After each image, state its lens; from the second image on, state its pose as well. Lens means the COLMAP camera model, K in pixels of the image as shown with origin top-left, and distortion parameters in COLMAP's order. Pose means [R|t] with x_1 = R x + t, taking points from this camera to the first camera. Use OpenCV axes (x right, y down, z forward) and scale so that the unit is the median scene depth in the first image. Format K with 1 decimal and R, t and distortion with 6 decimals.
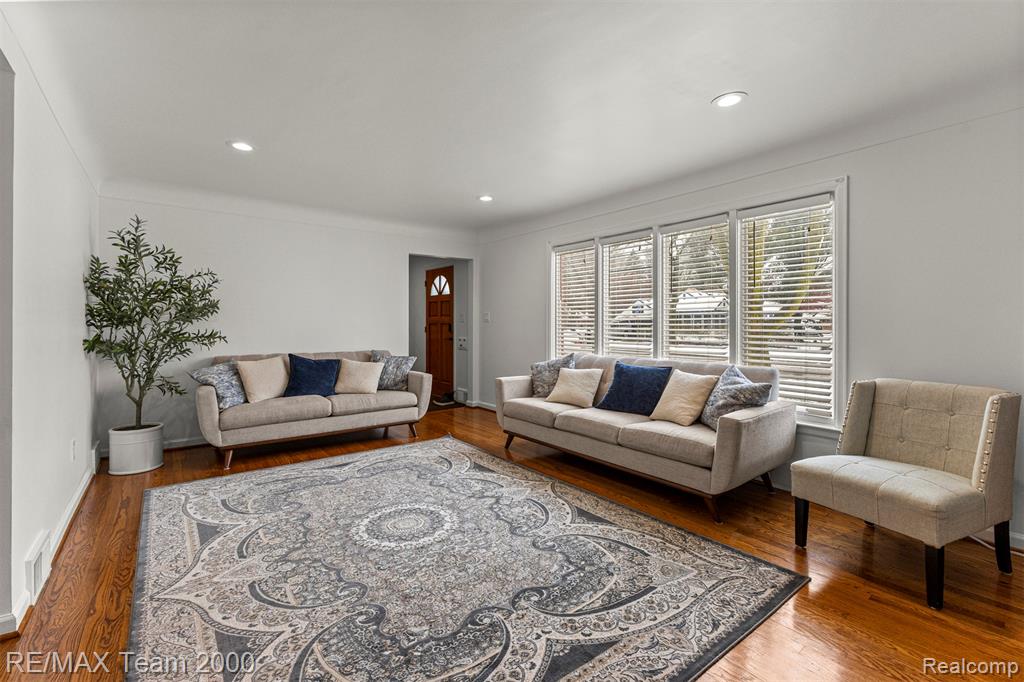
lens RADIAL K [[445.6, 0, 513.3], [0, 445.6, 324.7], [0, 0, 1]] dist [0.001061, 0.000240]
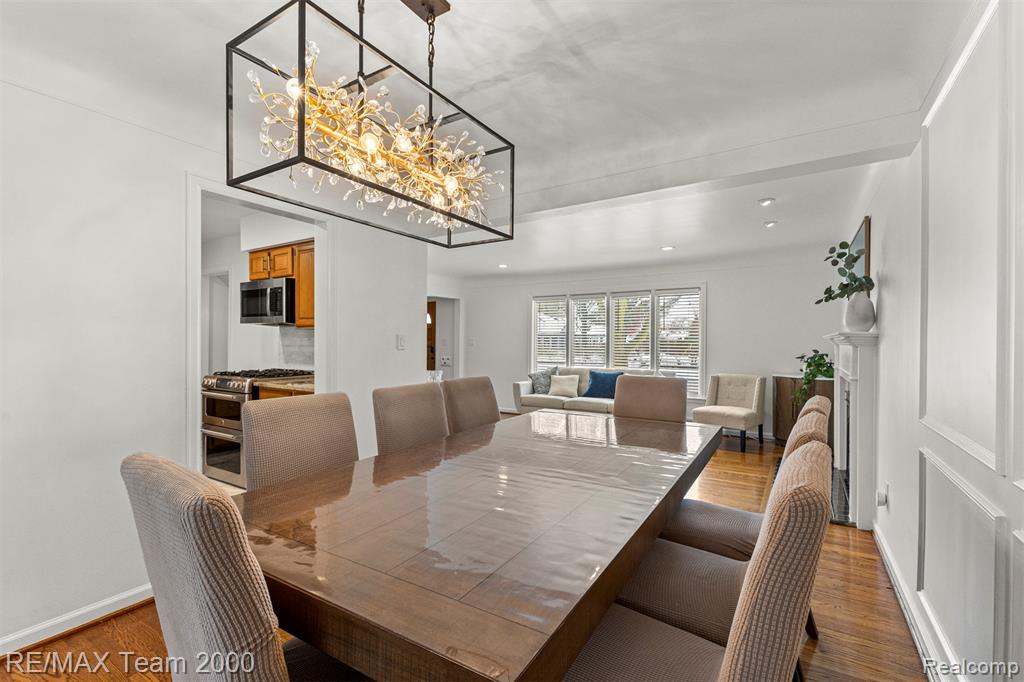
lens RADIAL K [[457.0, 0, 512.0], [0, 457.0, 341.0], [0, 0, 1]] dist [0.000427, -0.000005]
pose [[0.939756, 0.001837, 0.341840, -0.616777], [-0.001426, 0.999998, -0.001455, -0.026146], [-0.341842, 0.000880, 0.939757, -0.527710]]
